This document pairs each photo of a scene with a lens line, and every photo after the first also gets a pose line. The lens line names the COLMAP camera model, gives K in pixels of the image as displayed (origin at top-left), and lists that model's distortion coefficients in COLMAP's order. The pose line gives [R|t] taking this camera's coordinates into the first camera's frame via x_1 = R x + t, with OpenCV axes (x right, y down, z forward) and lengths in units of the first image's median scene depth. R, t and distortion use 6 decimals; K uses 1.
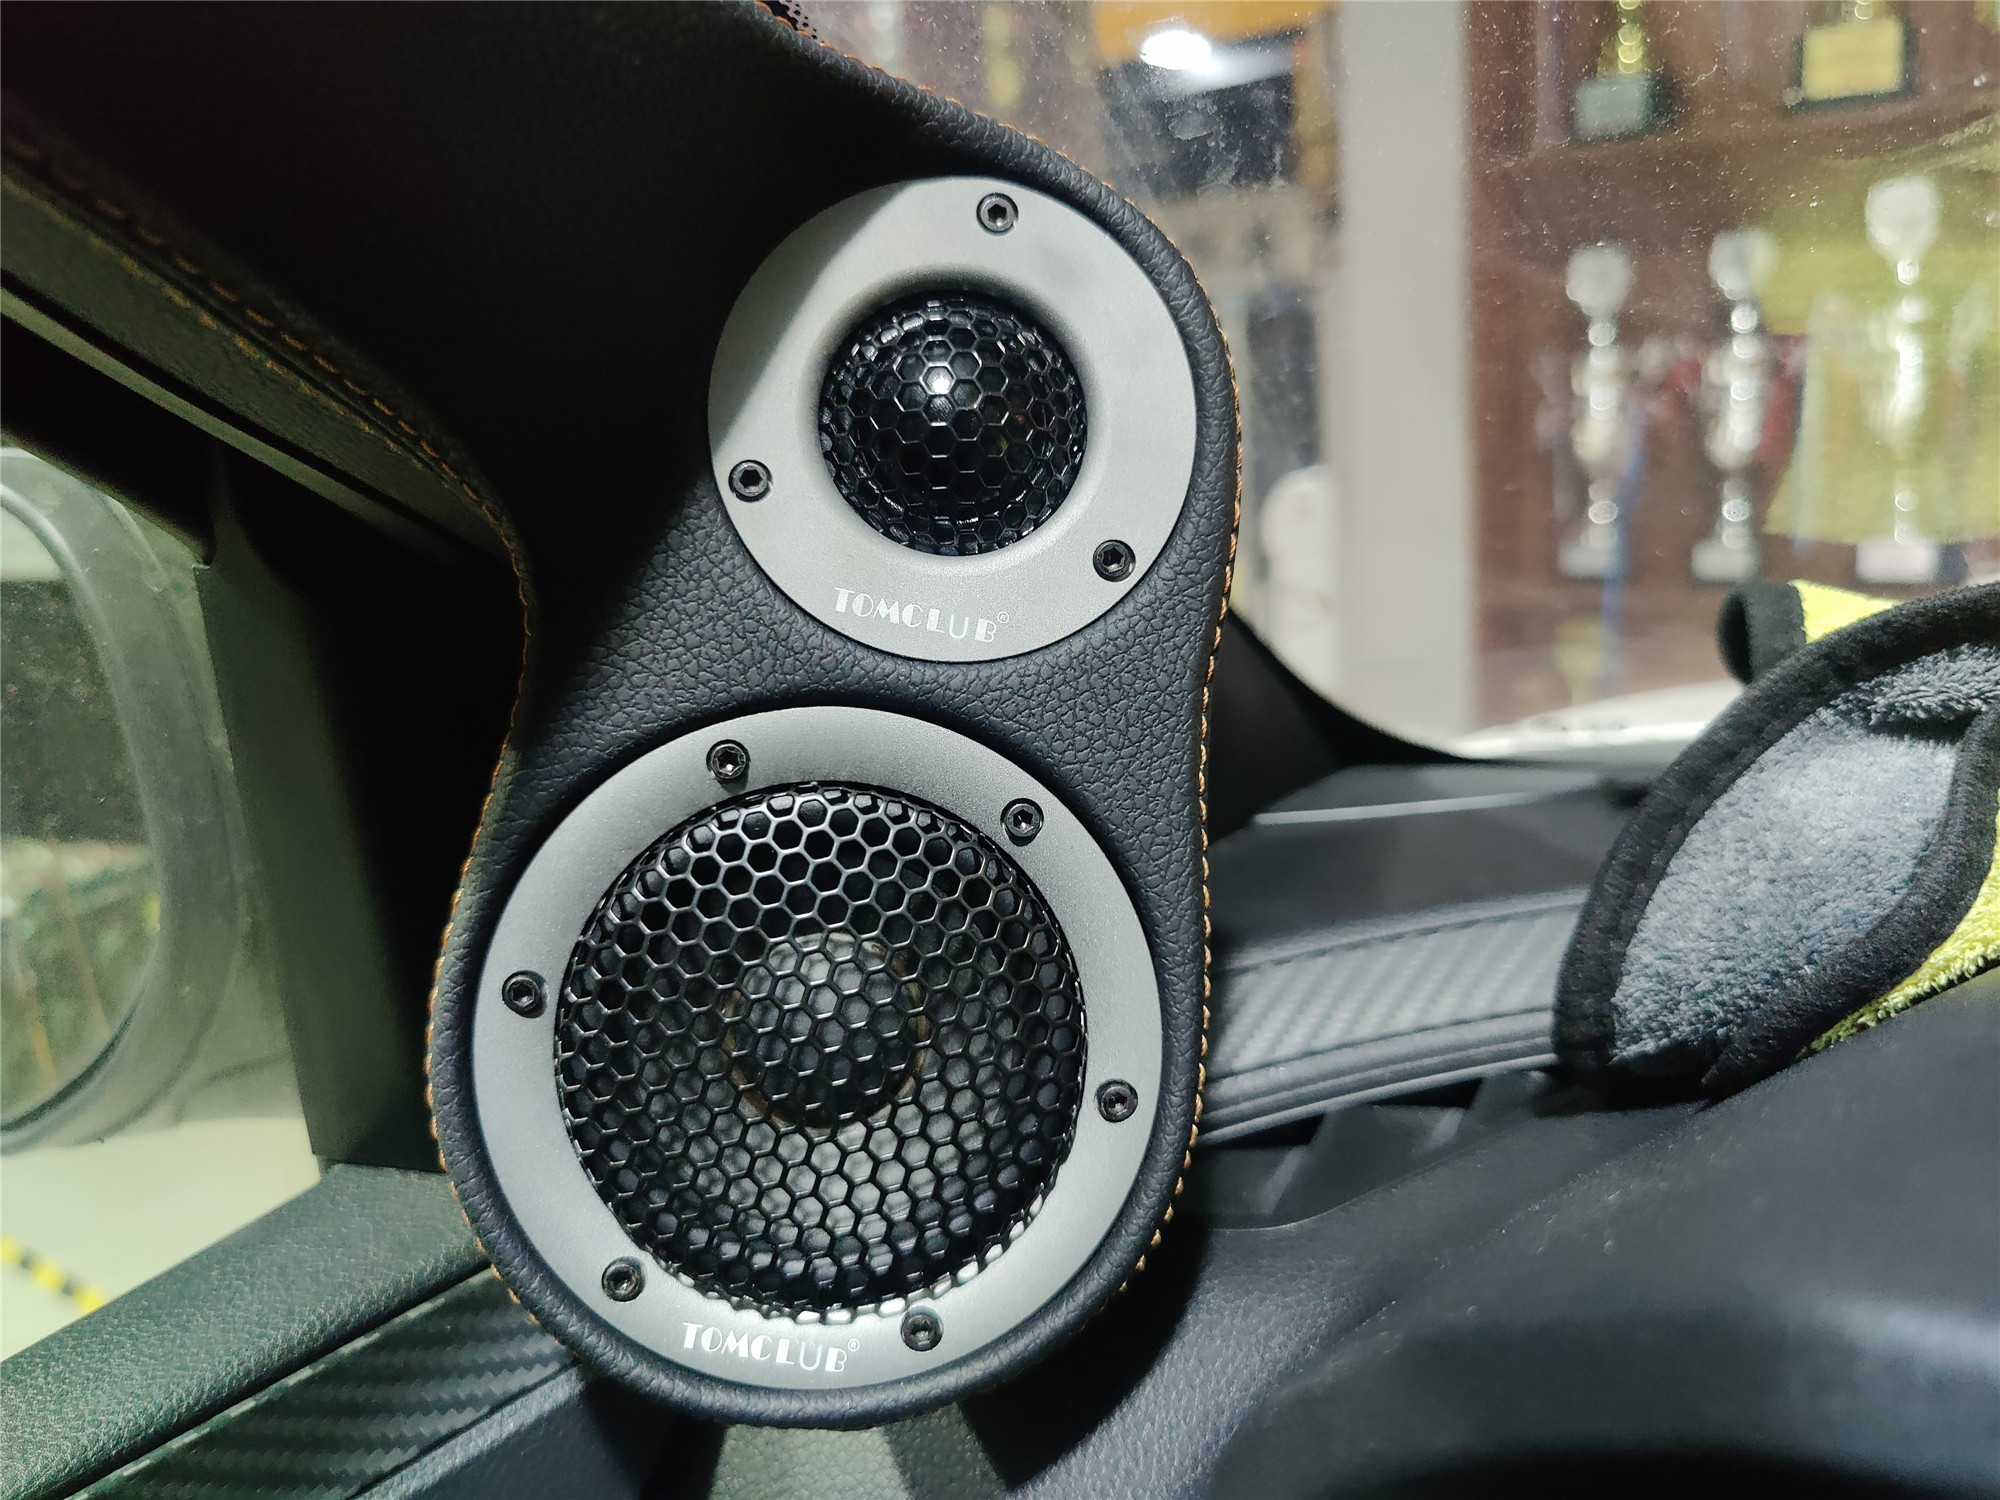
lens RADIAL K [[1571.0, 0, 1000.0], [0, 1571.0, 750.0], [0, 0, 1]] dist [-0.048541, 0.114588]
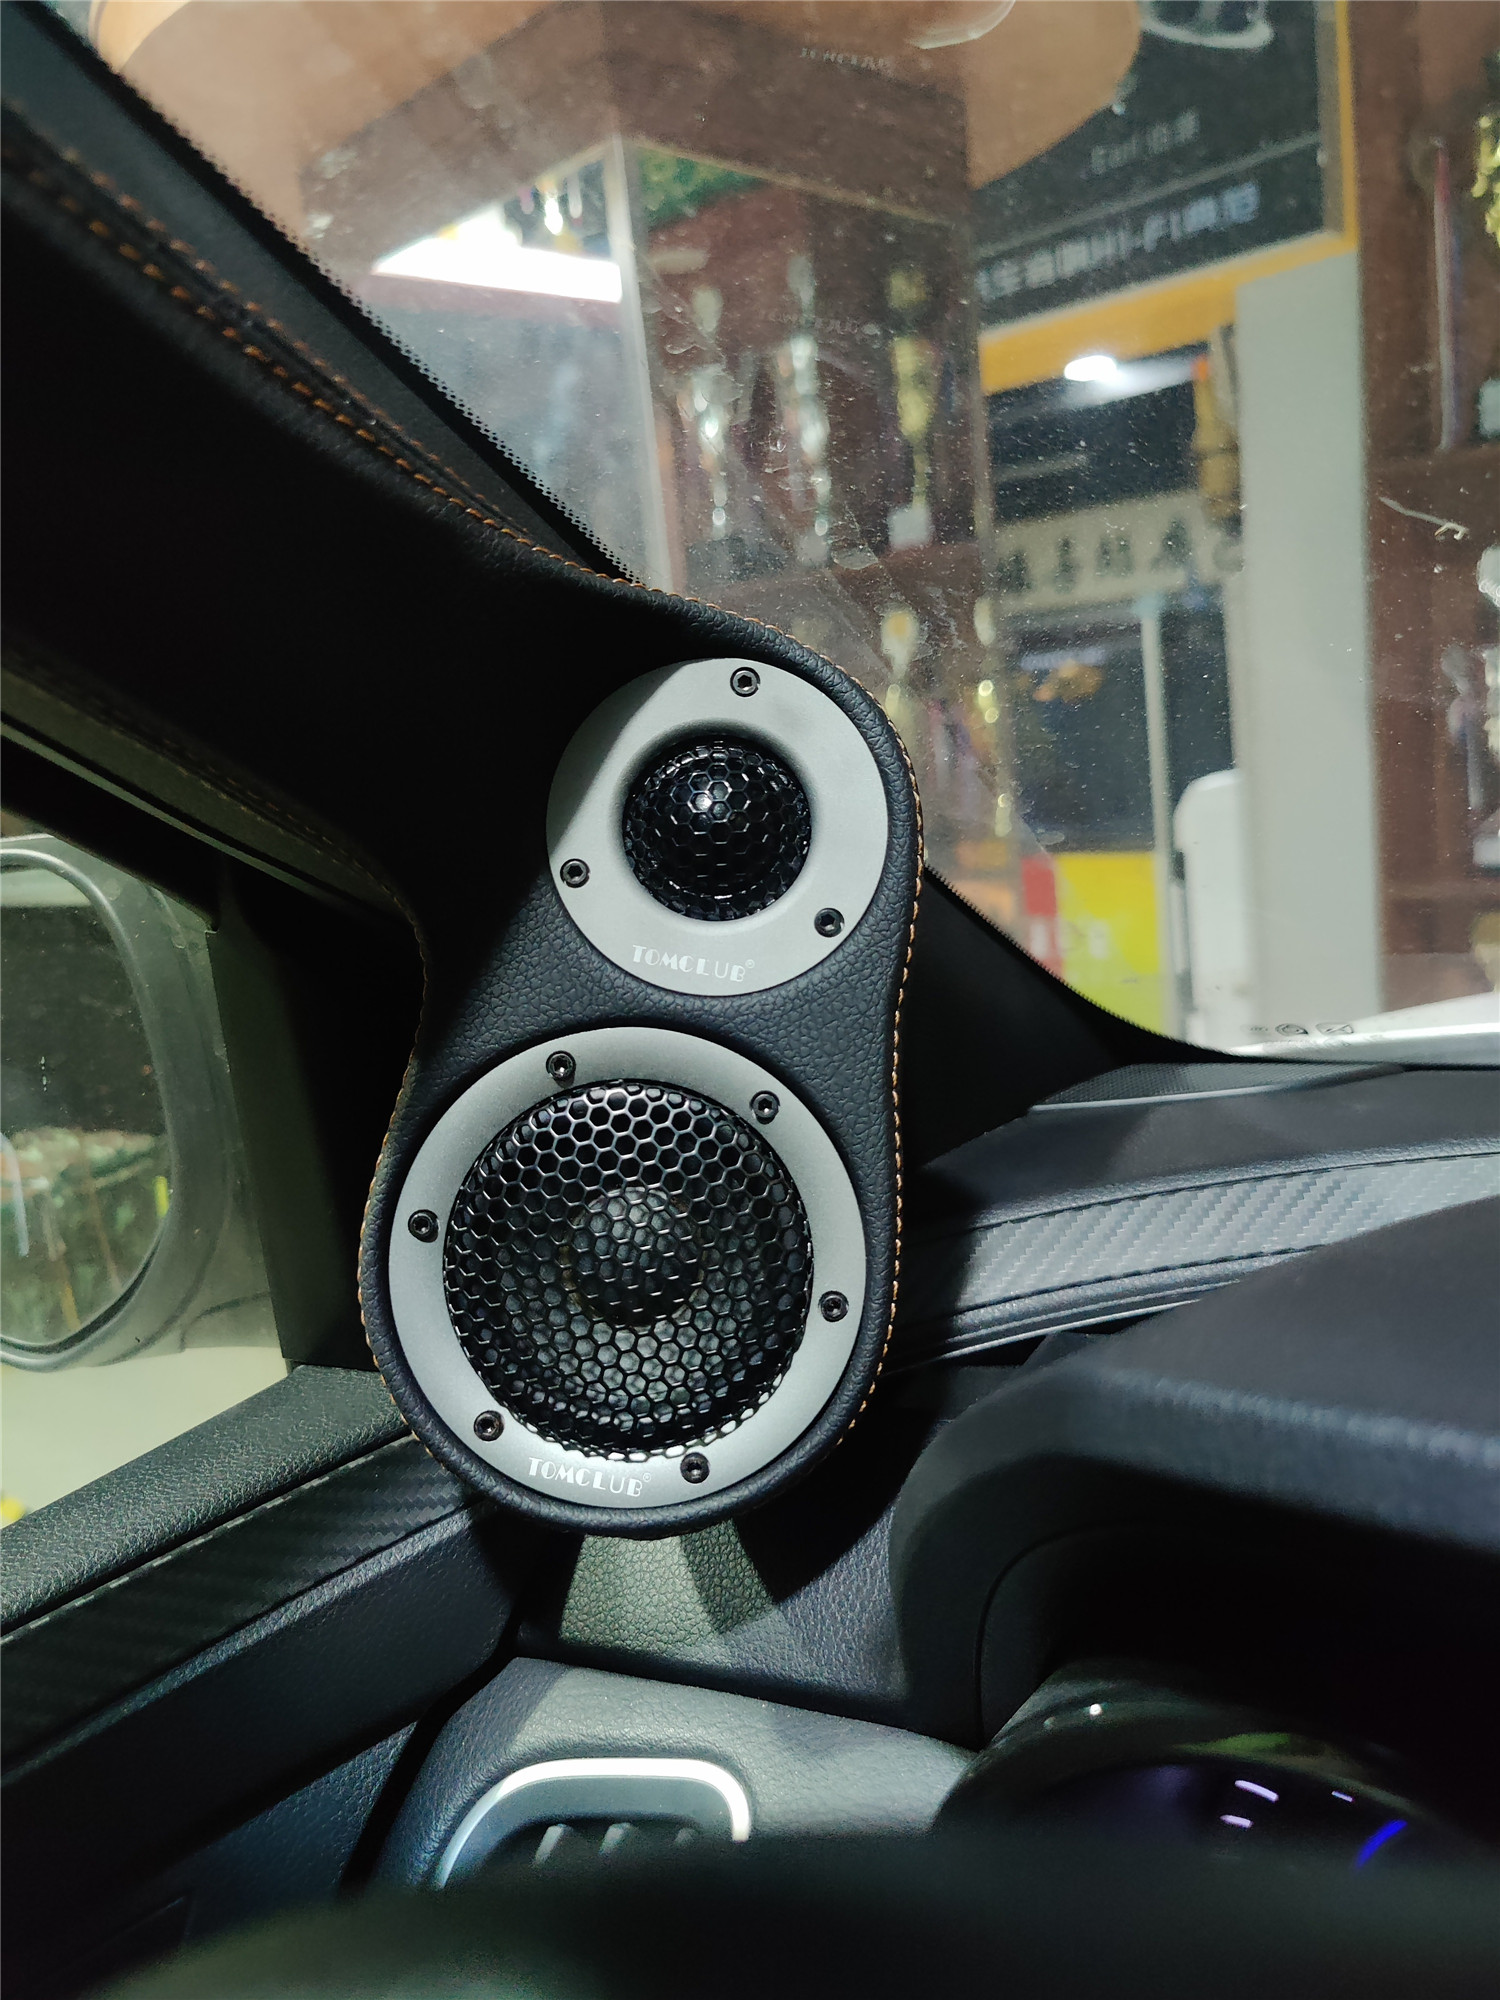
lens RADIAL K [[1511.9, 0, 748.4], [0, 1511.9, 993.1], [0, 0, 1]] dist [0.042363, -0.044119]
pose [[0.992833, -0.010829, -0.119020, 0.163727], [0.006647, 0.999348, -0.035481, -0.008959], [0.119327, 0.034435, 0.992258, -0.366545]]
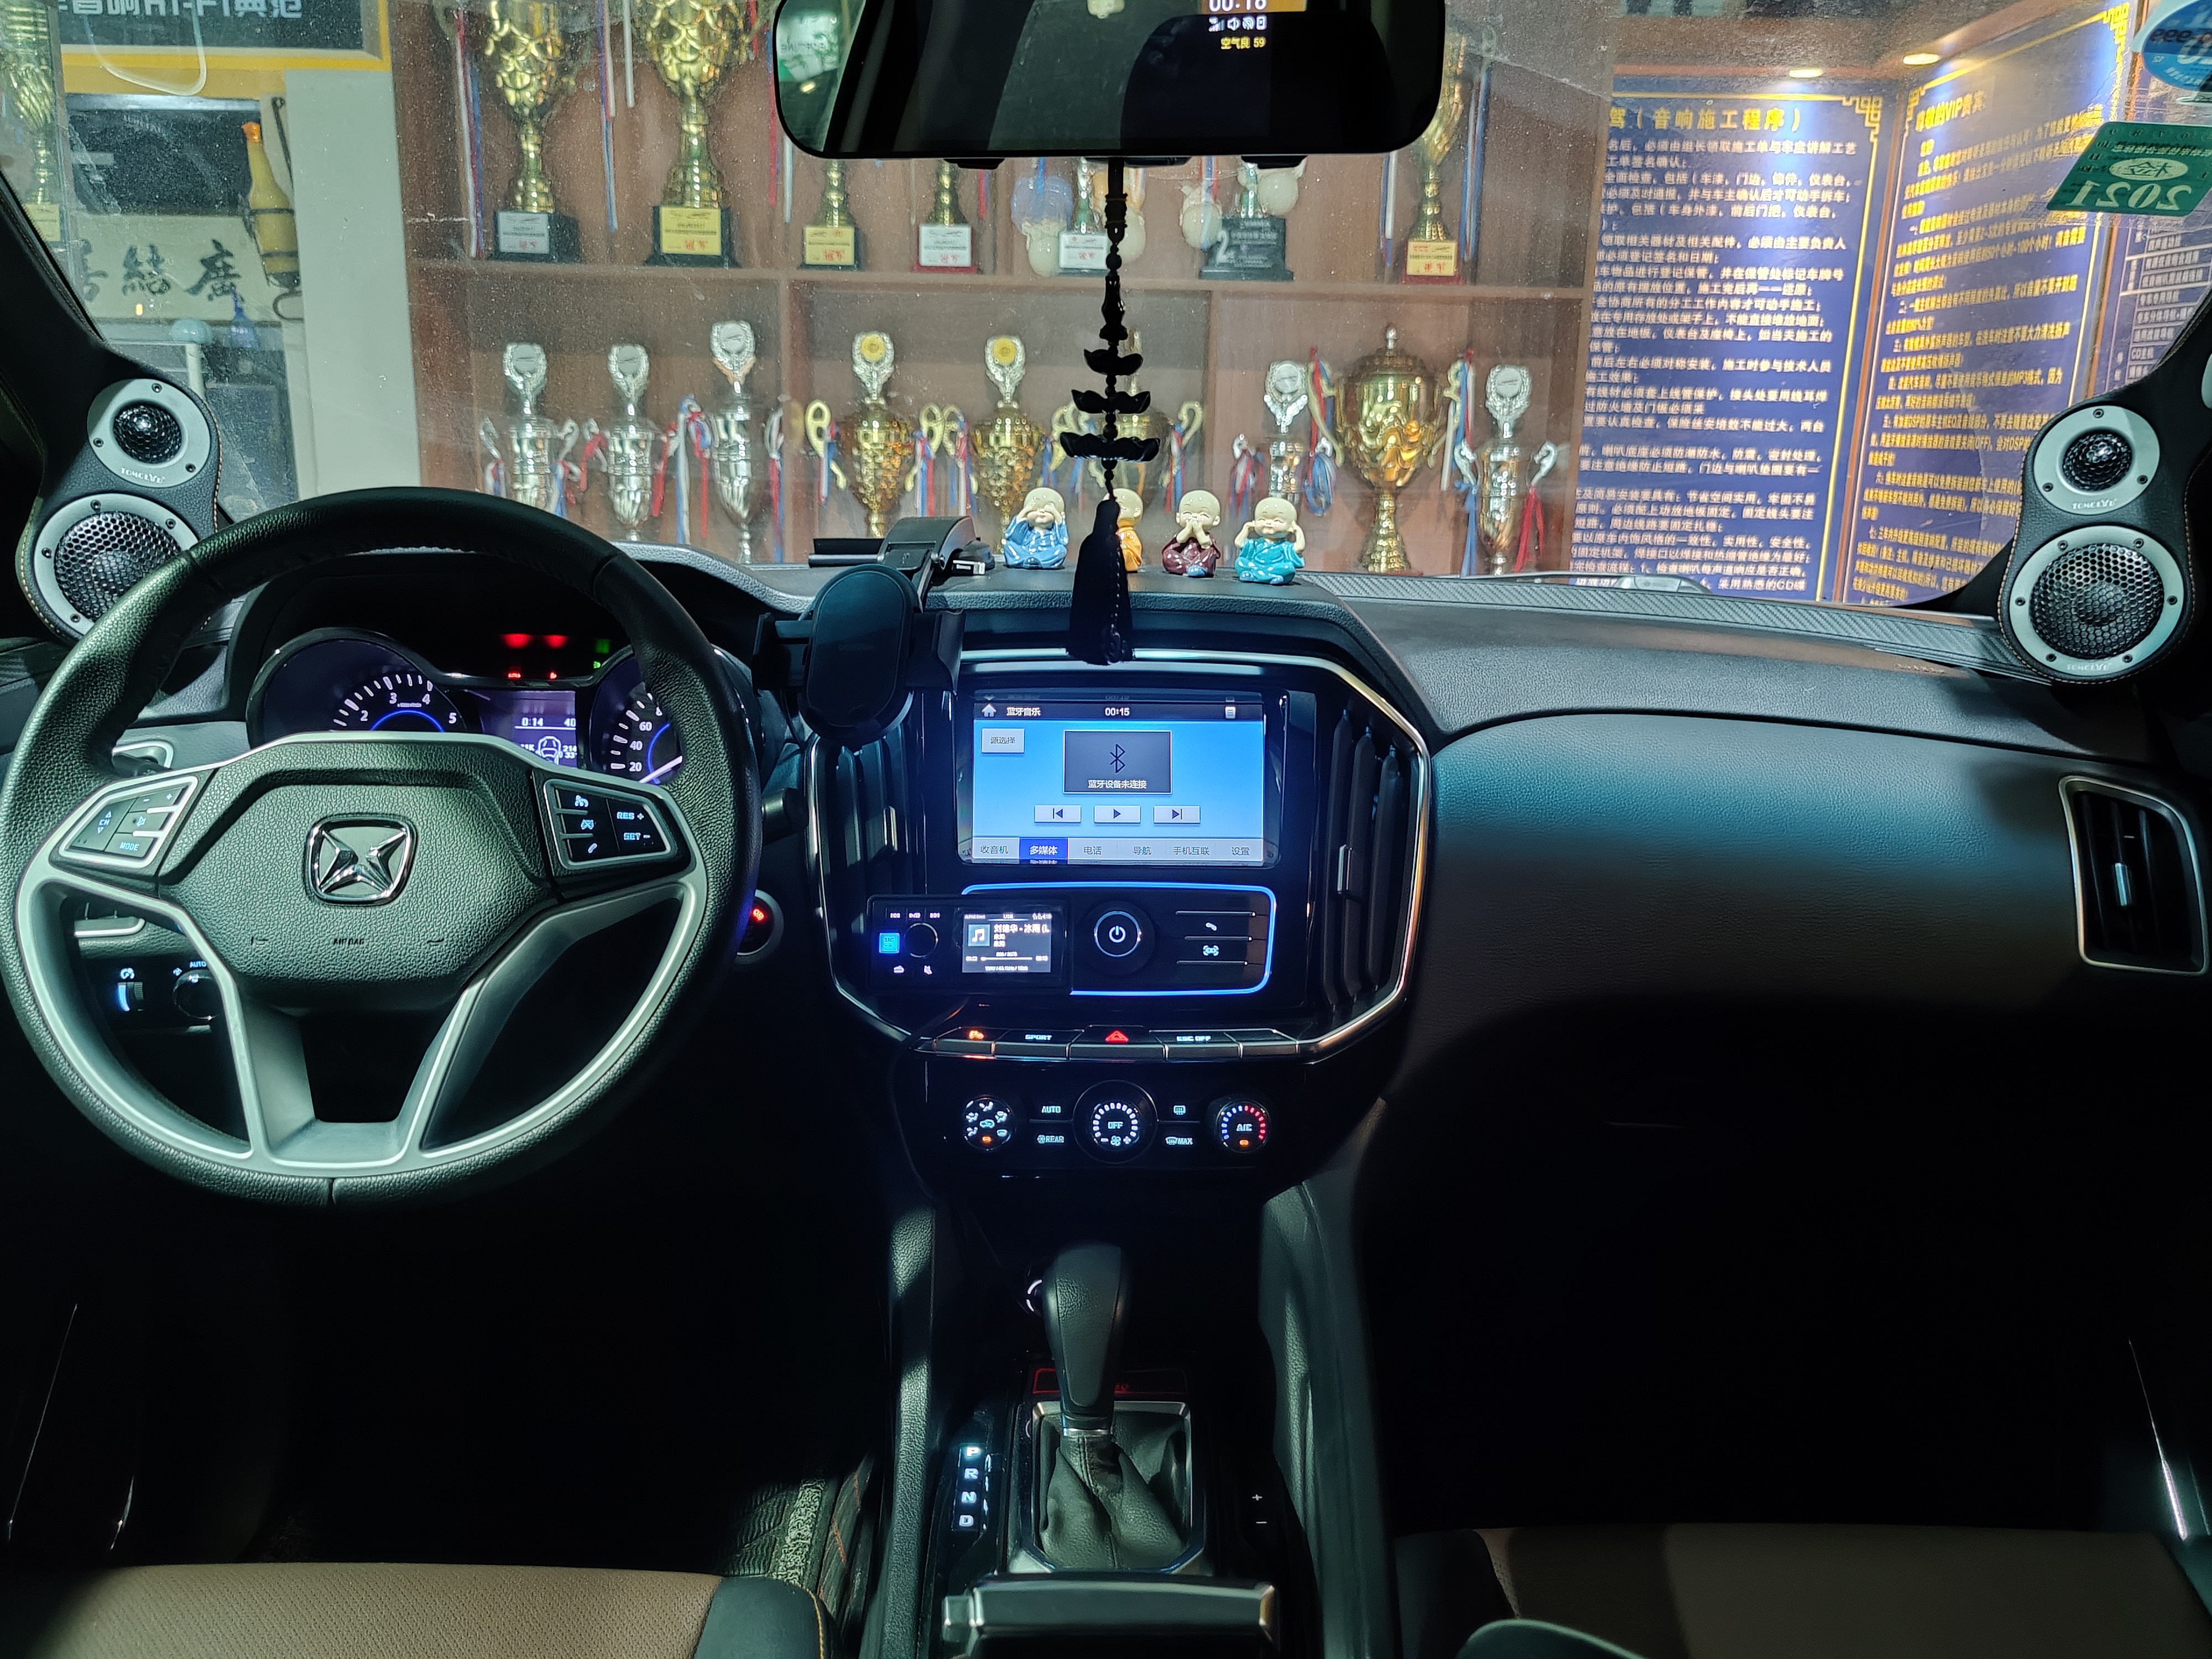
lens RADIAL K [[1770.0, 0, 1106.0], [0, 1770.0, 829.5], [0, 0, 1]] dist [-0.013408, 0.103560]
pose [[0.816159, -0.043149, 0.576213, -0.786920], [0.054883, 0.998488, -0.002966, 1.094774], [-0.575214, 0.034045, 0.817294, -4.755114]]
